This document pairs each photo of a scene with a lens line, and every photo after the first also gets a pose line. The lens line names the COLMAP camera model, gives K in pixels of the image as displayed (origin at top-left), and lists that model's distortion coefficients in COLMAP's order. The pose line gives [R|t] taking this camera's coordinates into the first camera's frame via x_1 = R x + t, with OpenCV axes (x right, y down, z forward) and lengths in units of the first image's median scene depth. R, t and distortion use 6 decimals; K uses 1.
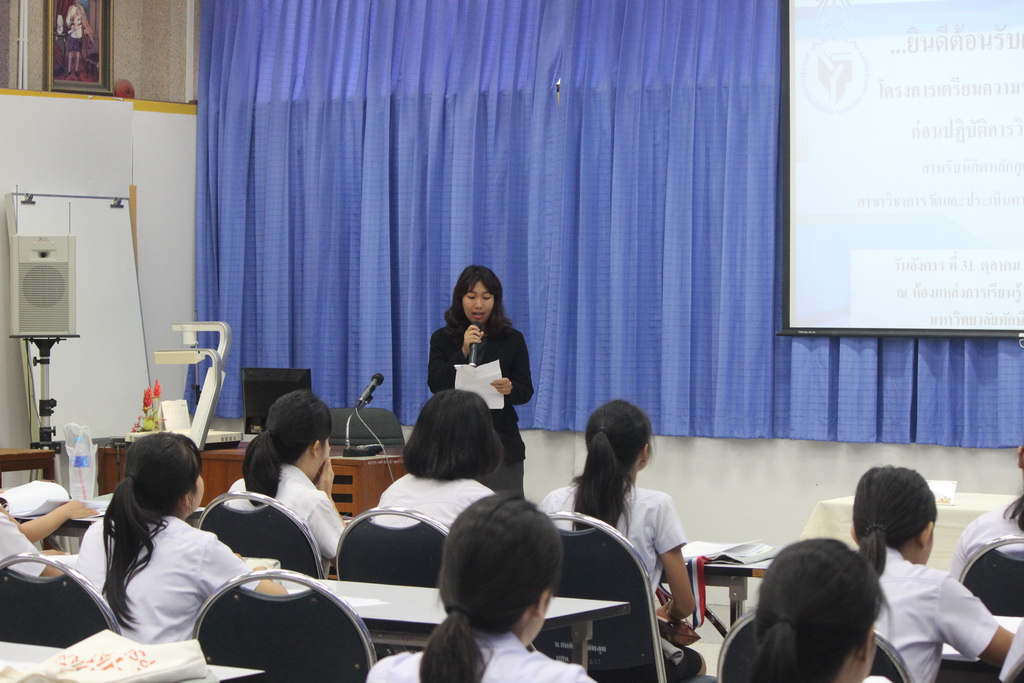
lens RADIAL K [[2561.1, 0, 512.0], [0, 2561.1, 341.5], [0, 0, 1]] dist [-0.400382, 0.453906]
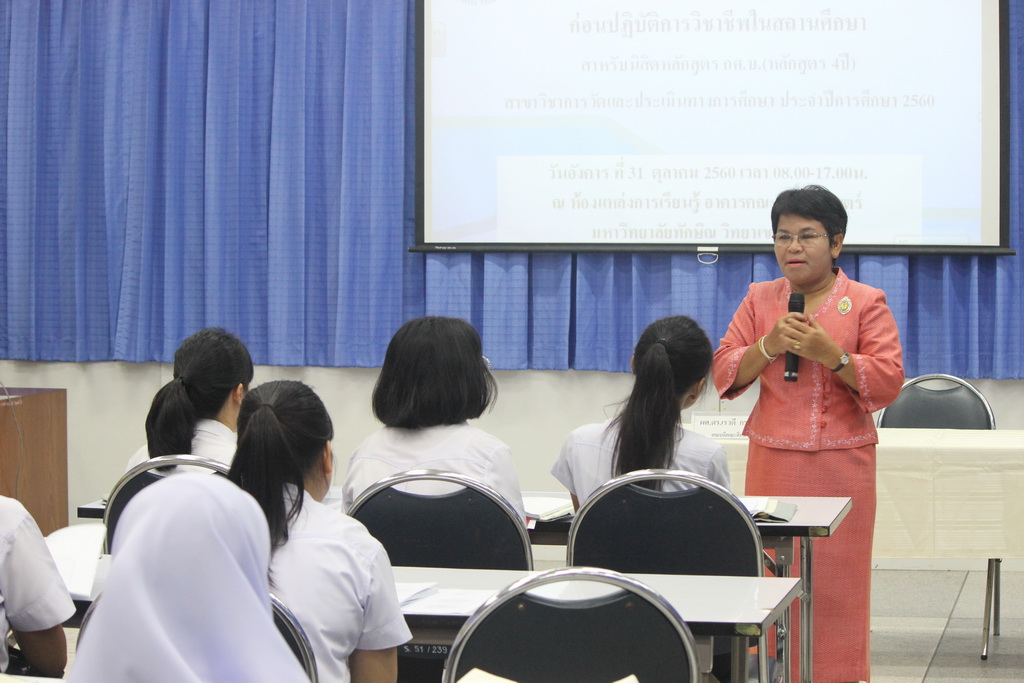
lens RADIAL K [[2592.0, 0, 445.9], [0, 2592.0, 303.4], [0, 0, 1]] dist [-0.363036, -0.007359]
pose [[0.952736, -0.014804, 0.303440, -0.157995], [0.009434, 0.999772, 0.019155, -0.001510], [-0.303654, -0.015387, 0.952658, 0.126852]]
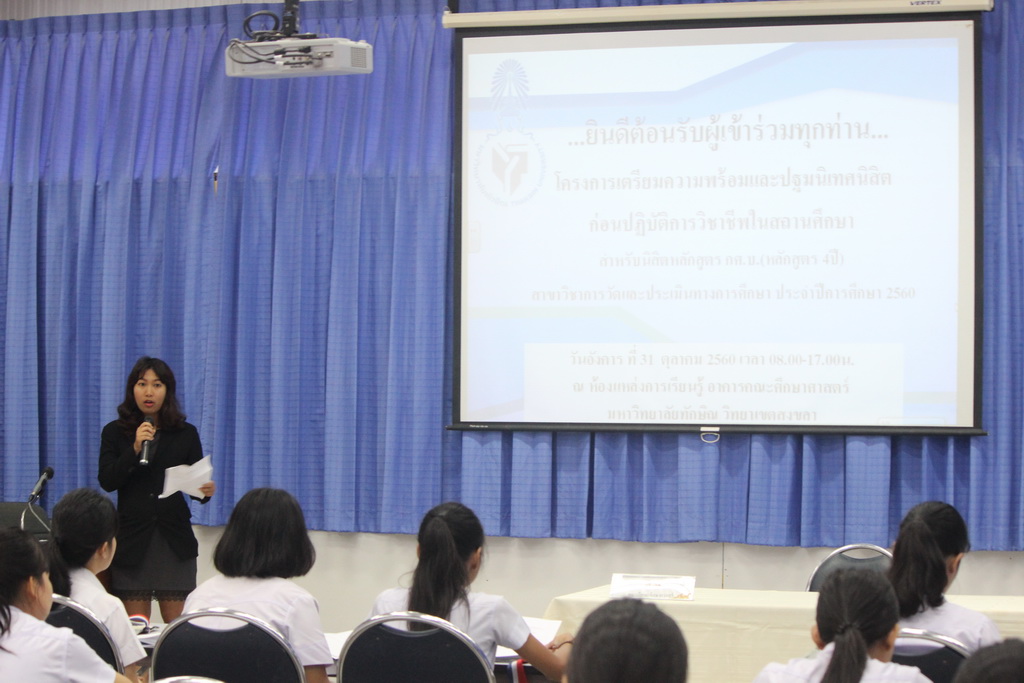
lens RADIAL K [[2561.1, 0, 512.0], [0, 2561.1, 341.5], [0, 0, 1]] dist [-0.400382, 0.453906]
pose [[0.978225, 0.007603, 0.207406, -0.076236], [0.000008, 0.999327, -0.036673, -0.000103], [-0.207545, 0.035877, 0.977567, 0.024251]]
